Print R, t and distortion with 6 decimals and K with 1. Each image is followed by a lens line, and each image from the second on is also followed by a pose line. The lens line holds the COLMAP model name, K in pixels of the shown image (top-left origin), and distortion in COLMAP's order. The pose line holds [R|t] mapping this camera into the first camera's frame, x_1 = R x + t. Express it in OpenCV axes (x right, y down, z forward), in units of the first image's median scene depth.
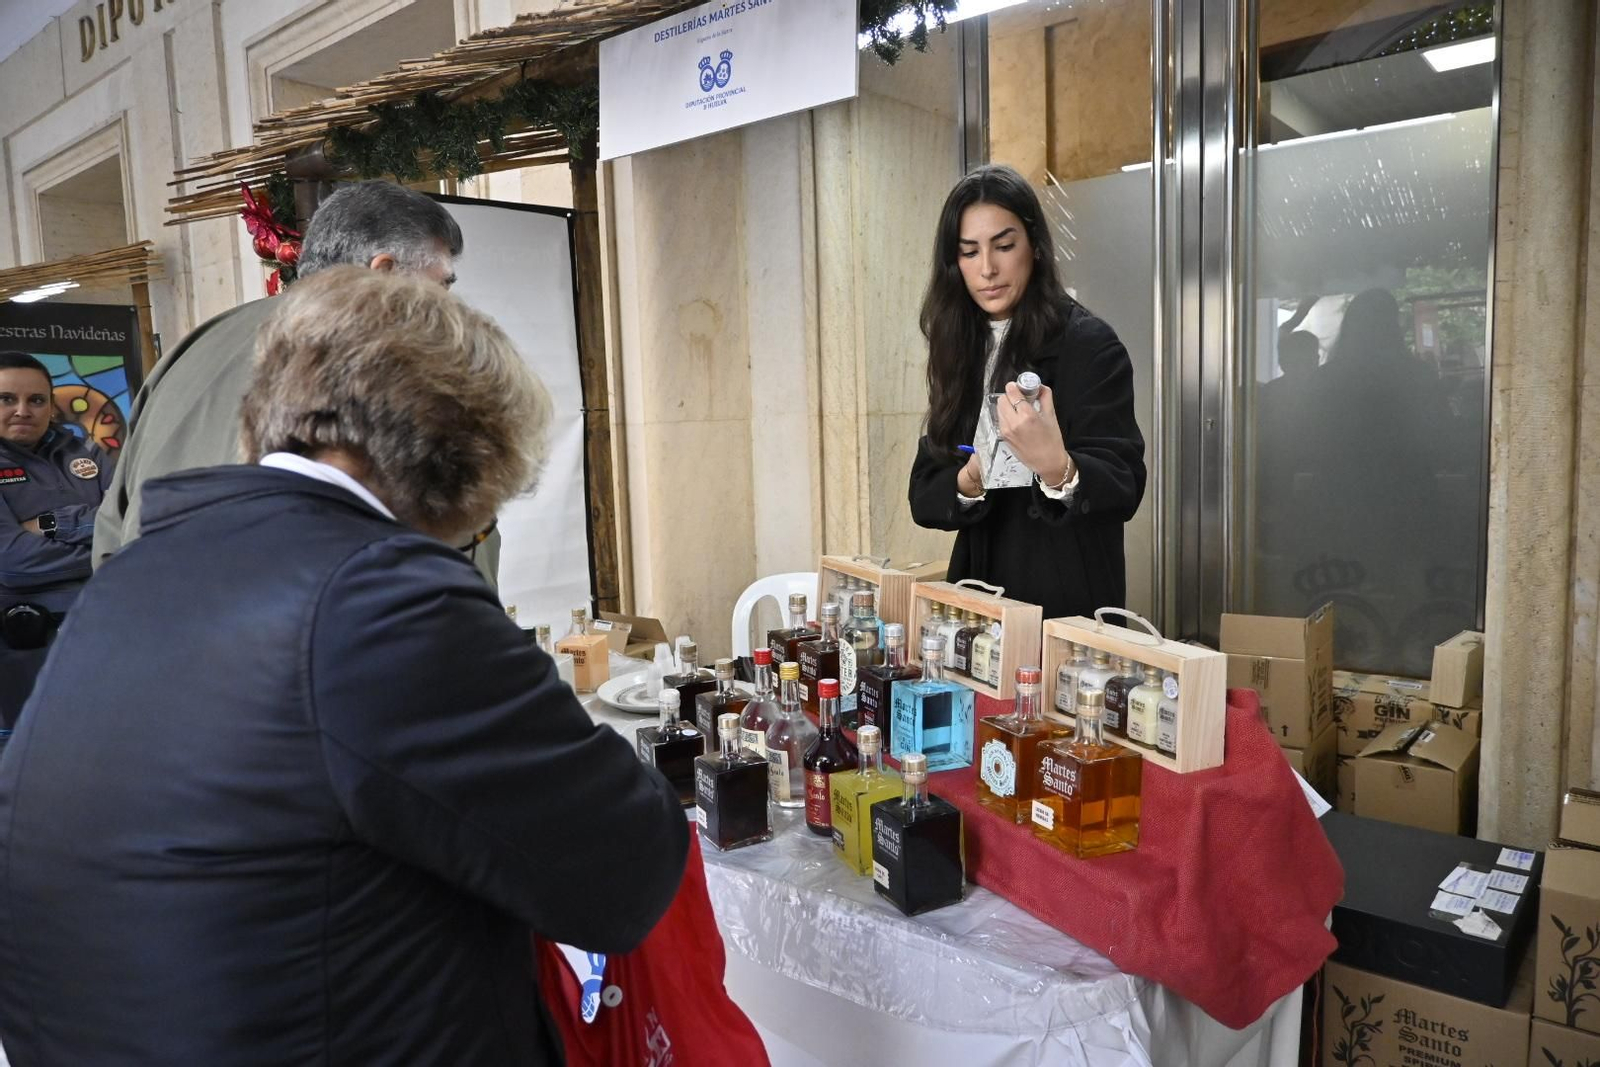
lens RADIAL K [[1085.0, 0, 801.4], [0, 1085.0, 530.4], [0, 0, 1]] dist [-0.002299, 0.000926]
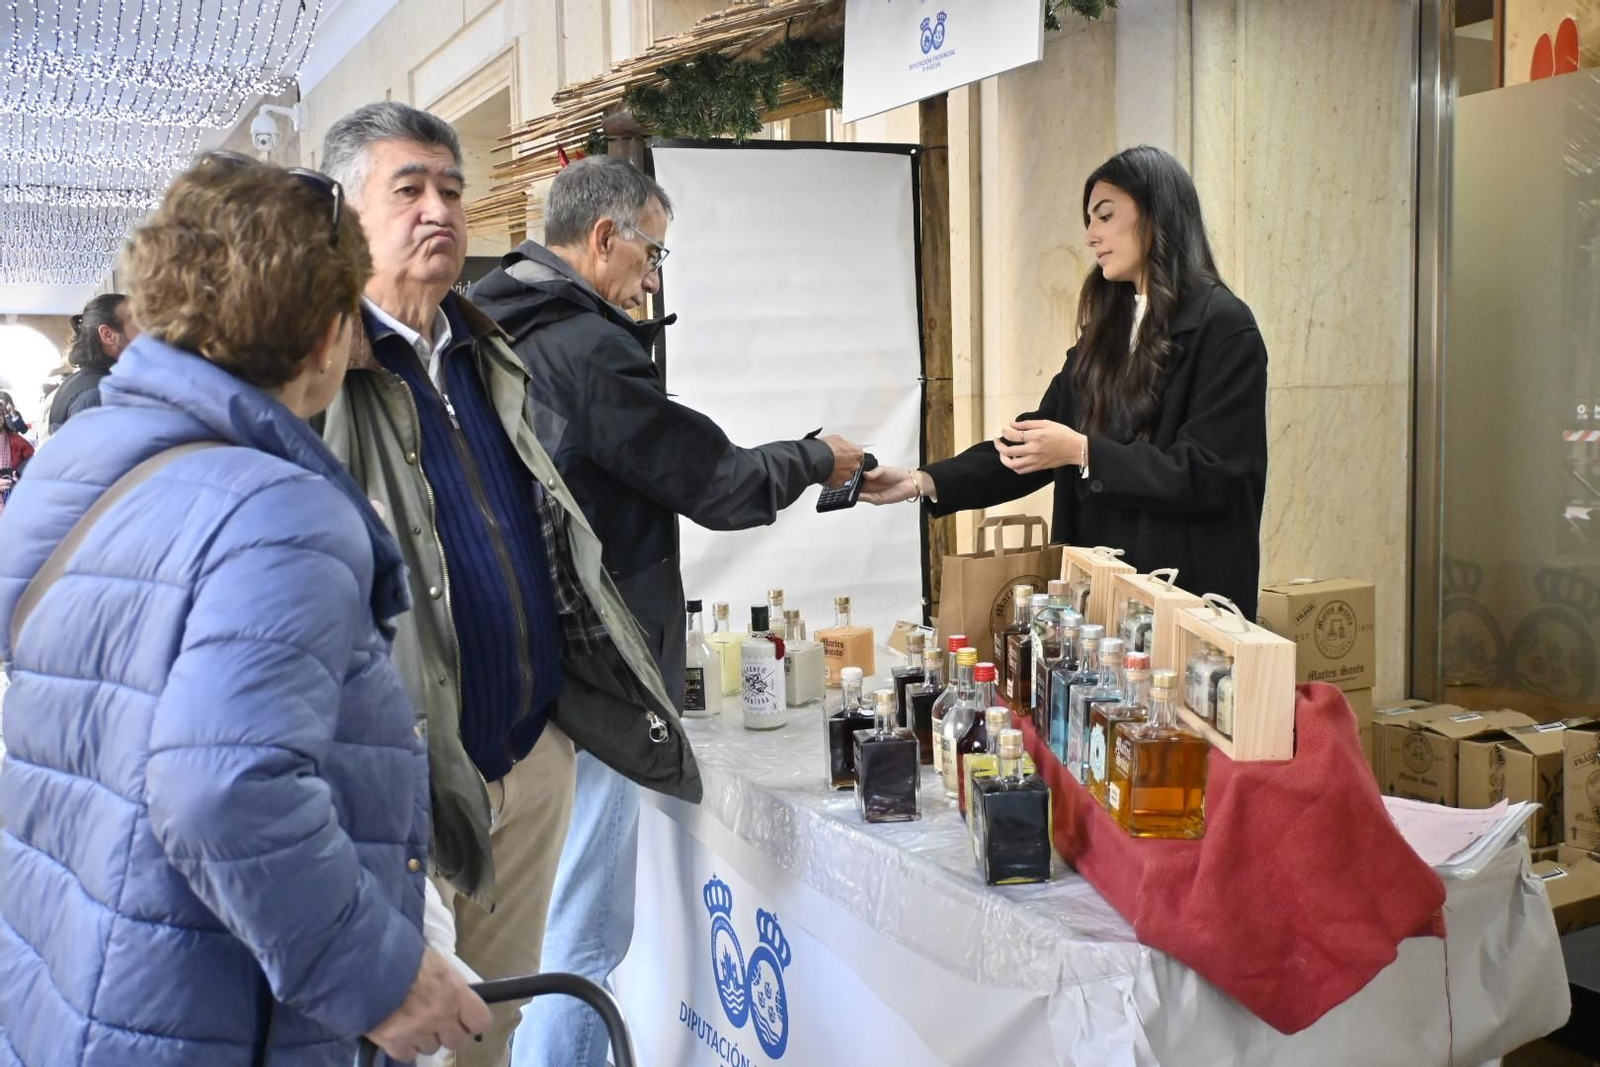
lens RADIAL K [[1533.0, 0, 797.9], [0, 1533.0, 534.3], [0, 0, 1]] dist [-0.000670, 0.000000]
pose [[0.924556, 0.046592, -0.378186, 0.184233], [-0.049051, 0.998791, 0.003136, 0.012797], [0.377875, 0.015651, 0.925724, -0.160342]]
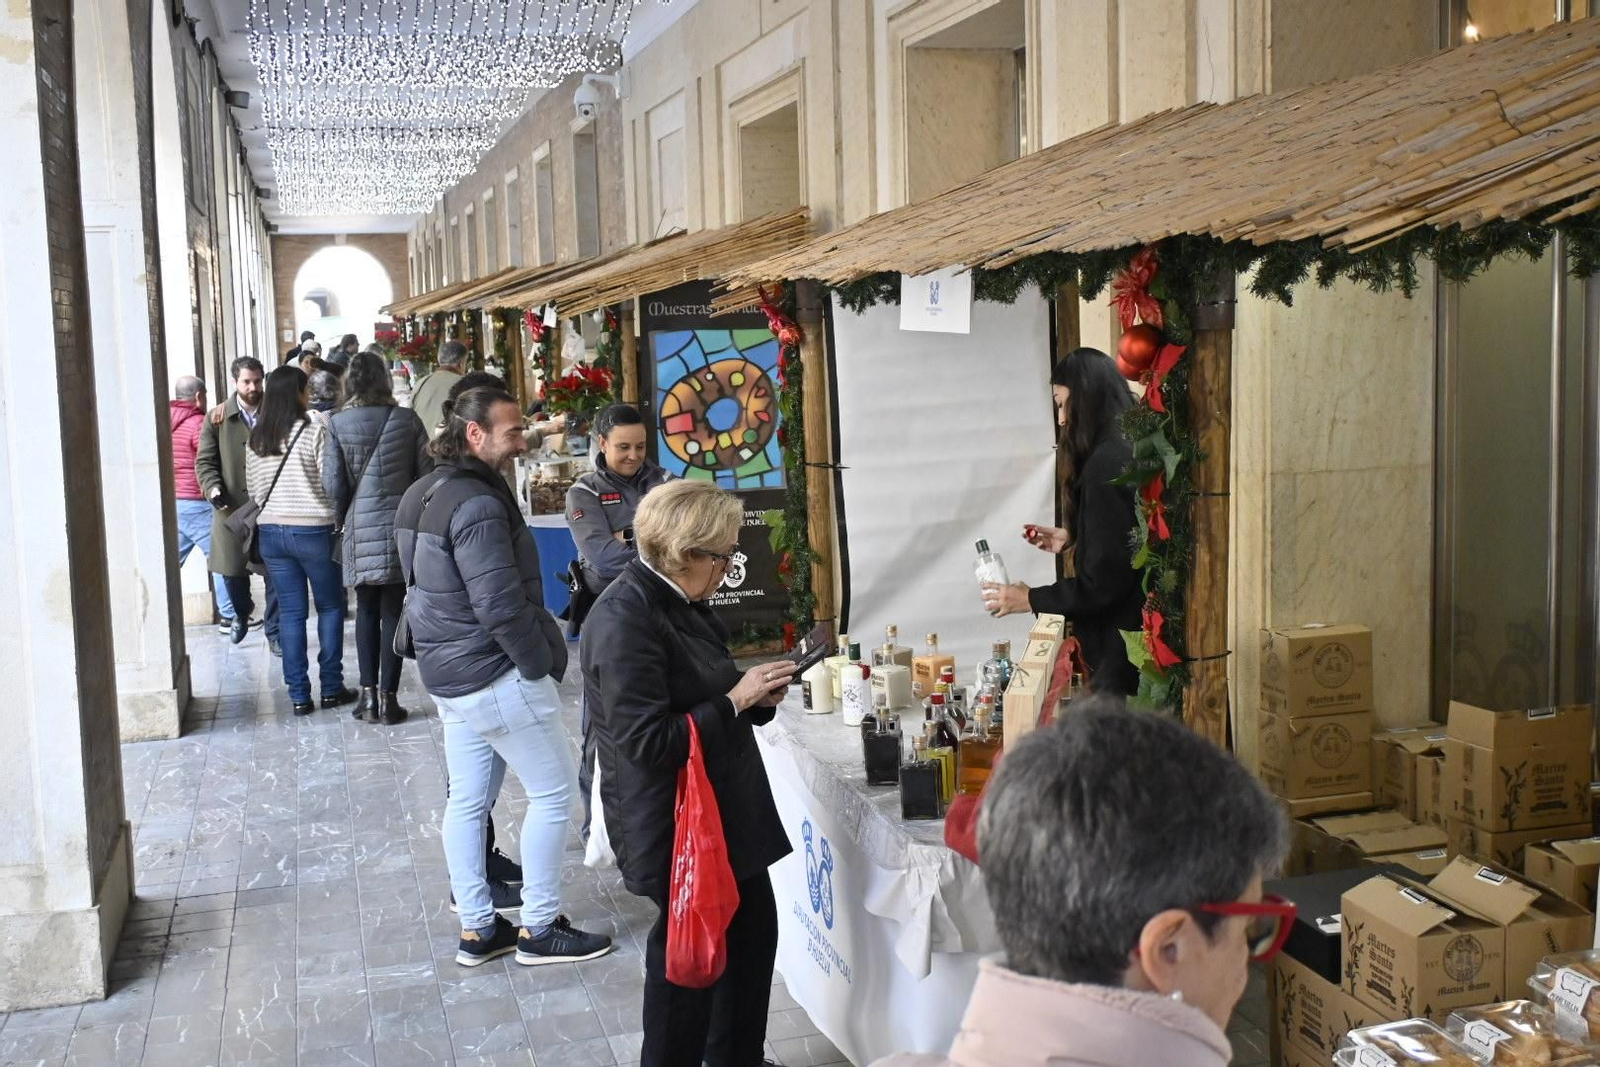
lens RADIAL K [[1838.7, 0, 798.6], [0, 1838.7, 531.6], [0, 0, 1]] dist [-0.010676, 0.000000]
pose [[0.814312, 0.072384, -0.575897, 0.684233], [-0.056572, 0.997367, 0.045366, -0.104133], [0.577664, -0.004362, 0.816263, -0.654903]]
